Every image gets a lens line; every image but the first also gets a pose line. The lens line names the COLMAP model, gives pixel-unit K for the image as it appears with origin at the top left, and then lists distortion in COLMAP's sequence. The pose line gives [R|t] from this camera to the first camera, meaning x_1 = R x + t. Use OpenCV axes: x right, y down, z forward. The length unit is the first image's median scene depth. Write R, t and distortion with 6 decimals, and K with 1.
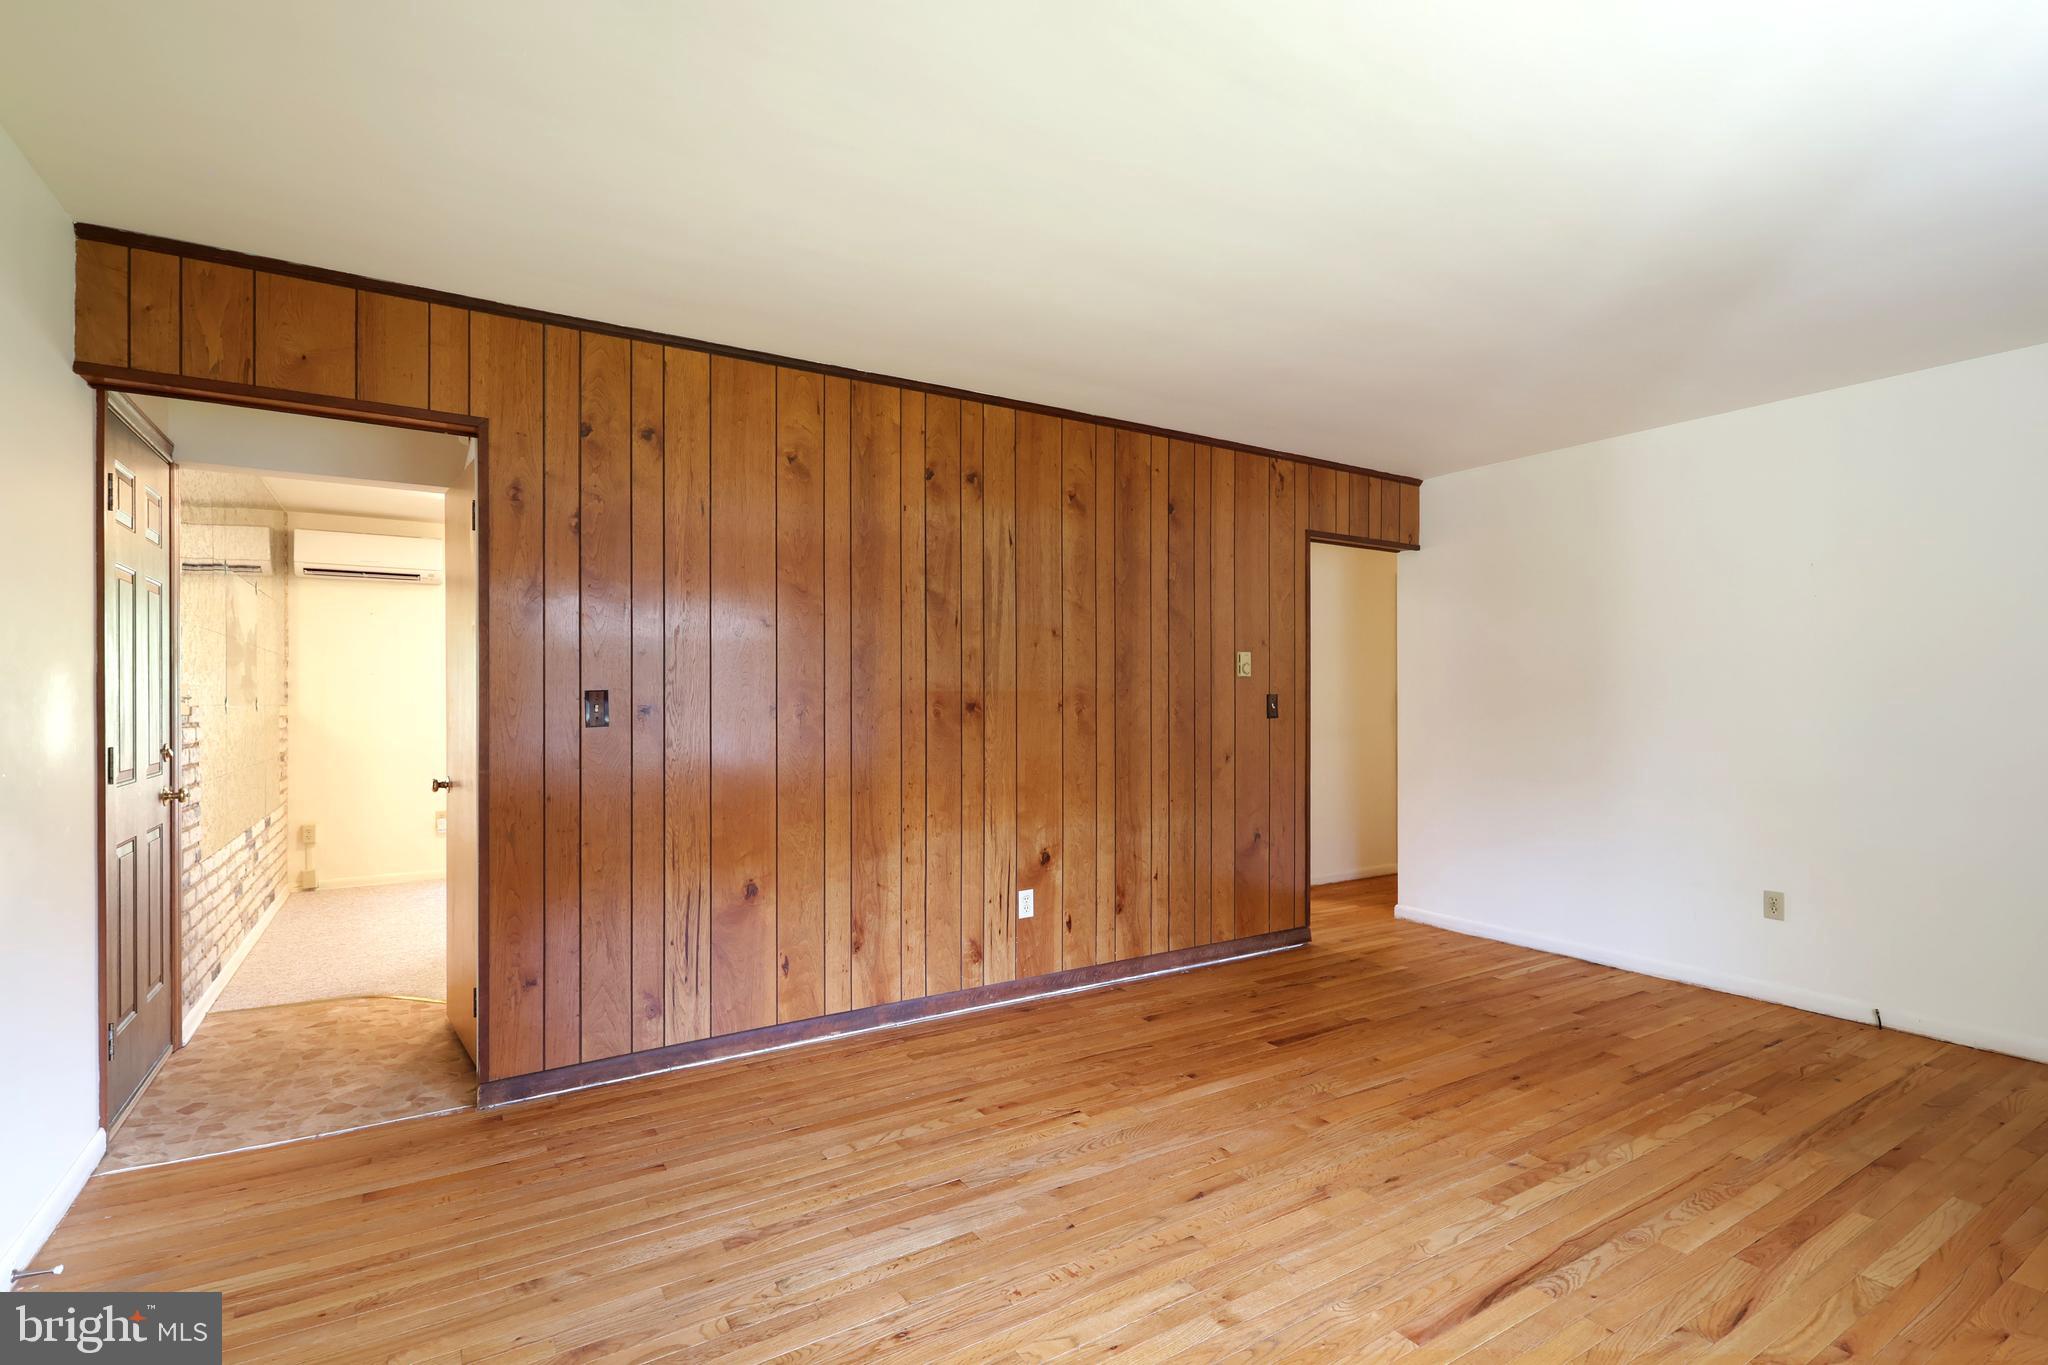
lens RADIAL K [[971.3, 0, 1013.1], [0, 971.3, 689.8], [0, 0, 1]] dist [-0.001348, 0.000841]
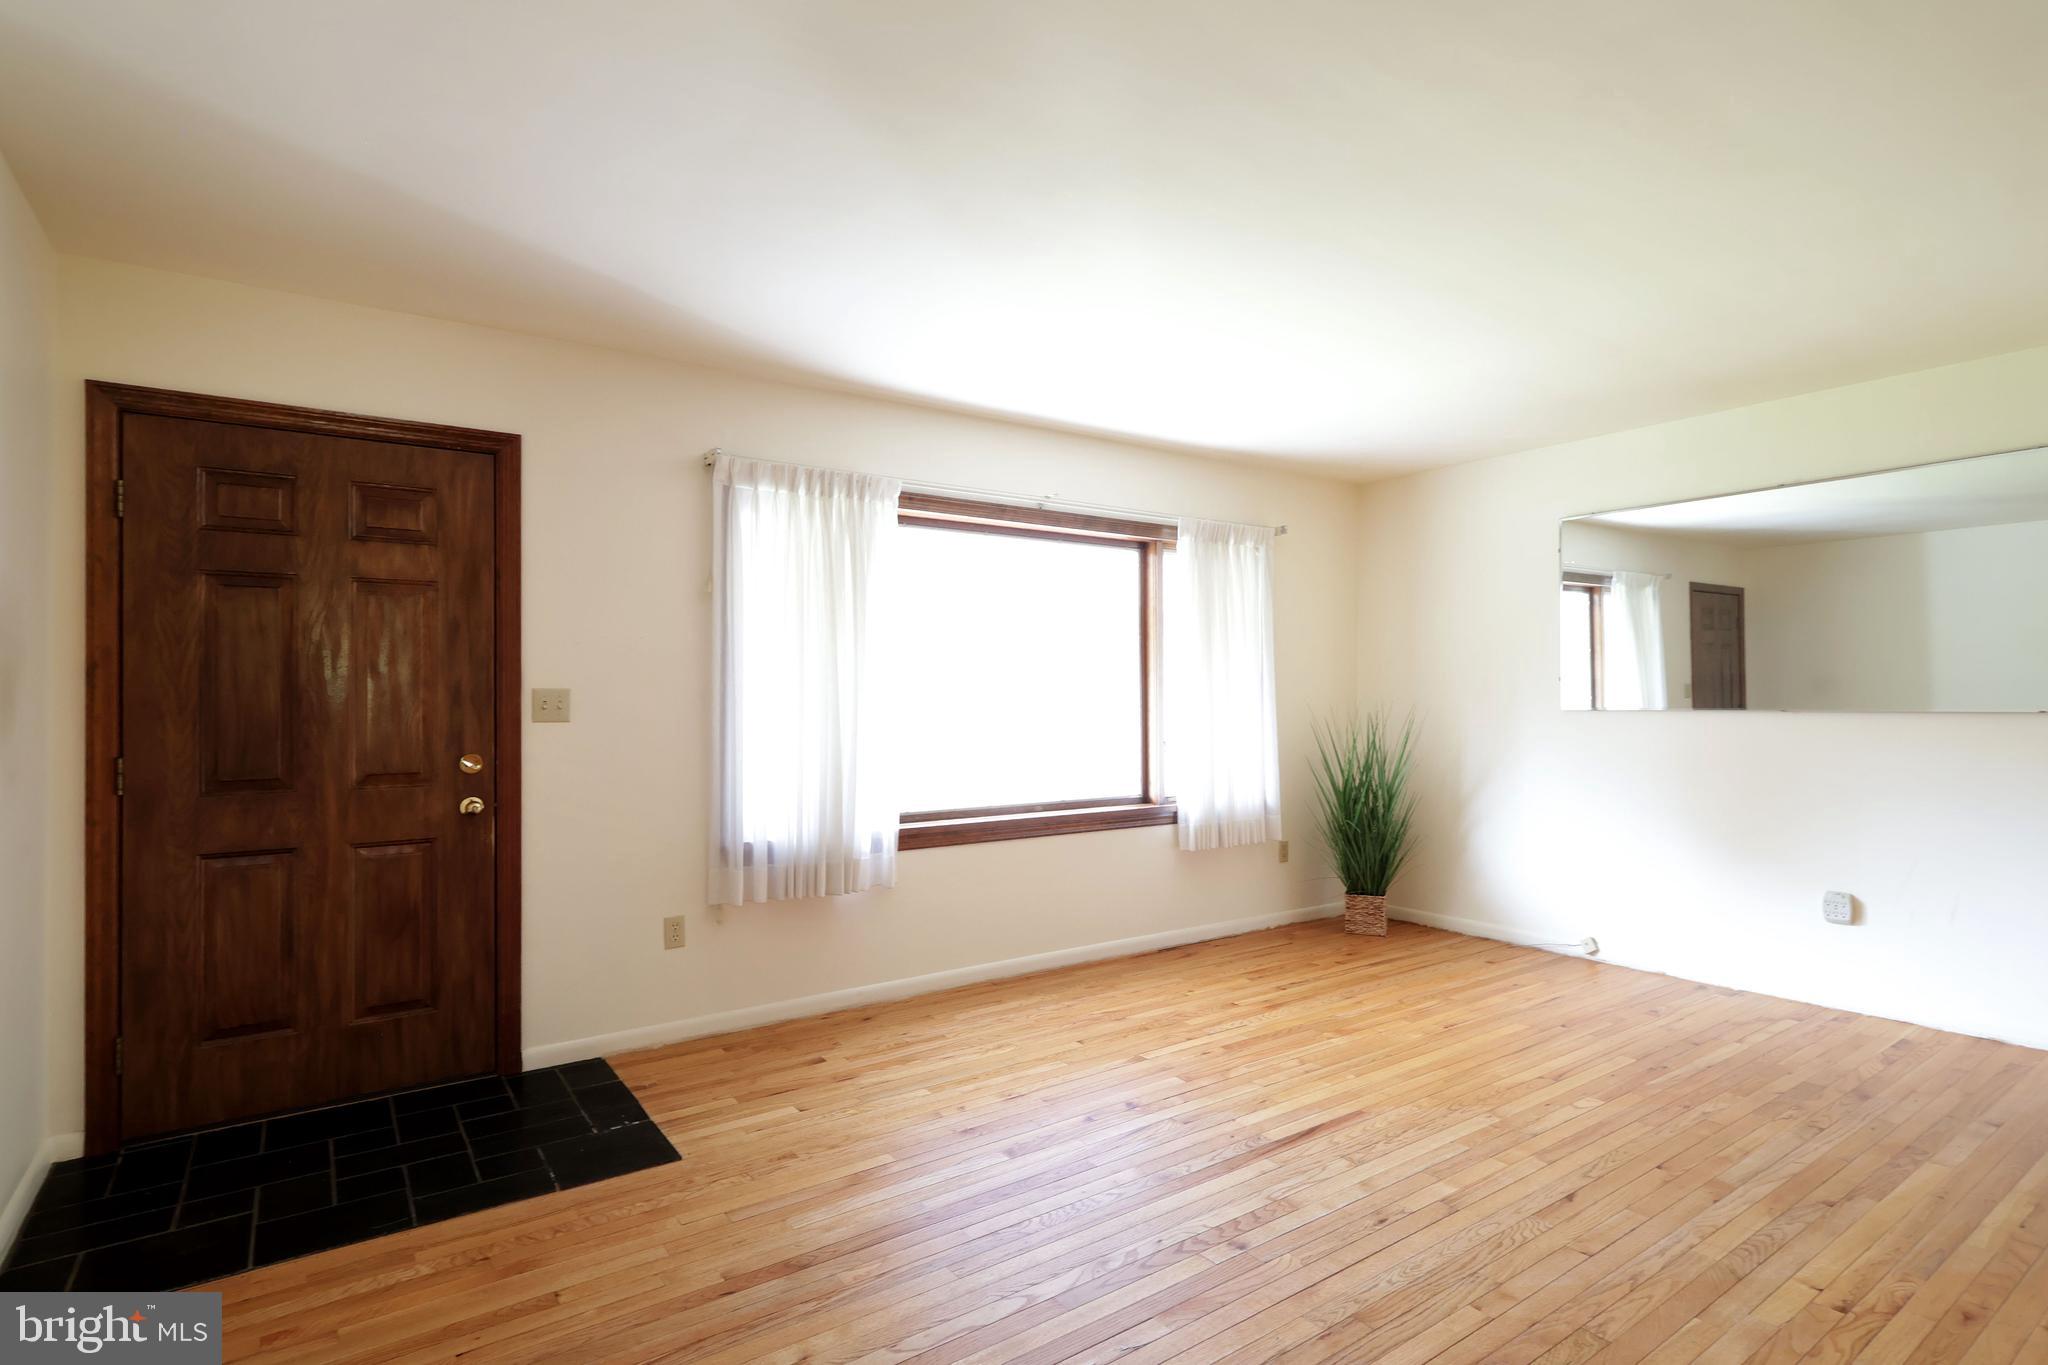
lens RADIAL K [[1019.8, 0, 1062.5], [0, 1019.8, 701.7], [0, 0, 1]] dist [-0.004013, 0.000482]
pose [[-0.996174, 0.002043, -0.087367, 0.613027], [0.002136, 0.999997, -0.000976, 0.012699], [0.087364, -0.001159, -0.996176, 1.535512]]
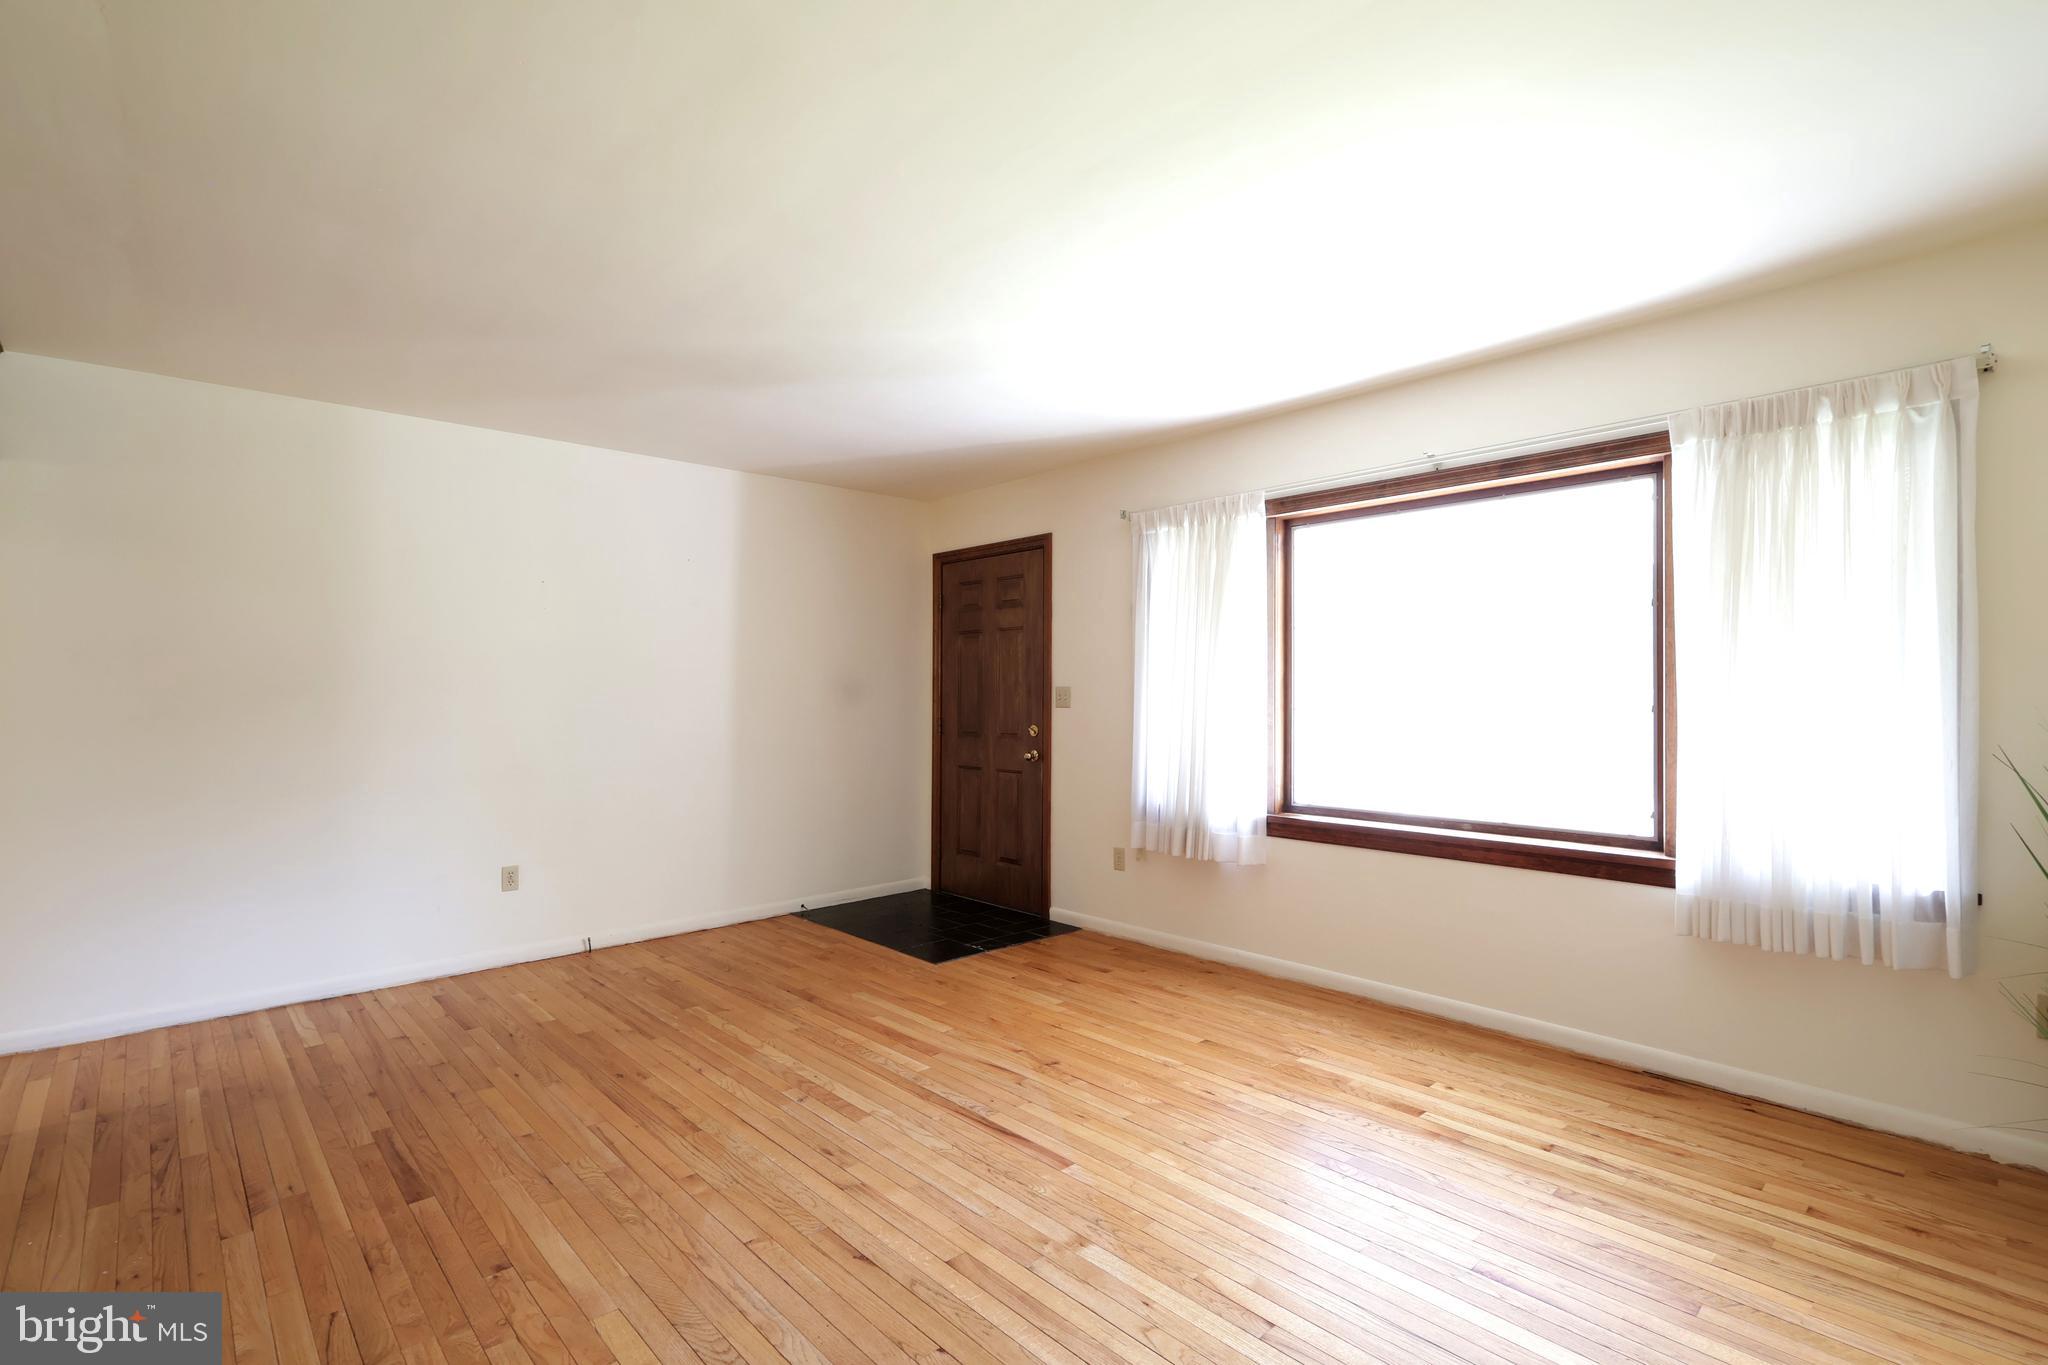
lens RADIAL K [[971.3, 0, 1026.0], [0, 971.3, 682.8], [0, 0, 1]] dist [-0.001348, 0.000841]
pose [[-0.198512, 0.008171, 0.980064, -0.544703], [-0.003600, 0.999952, -0.009066, 0.005645], [-0.980092, -0.005328, -0.198473, 0.797438]]
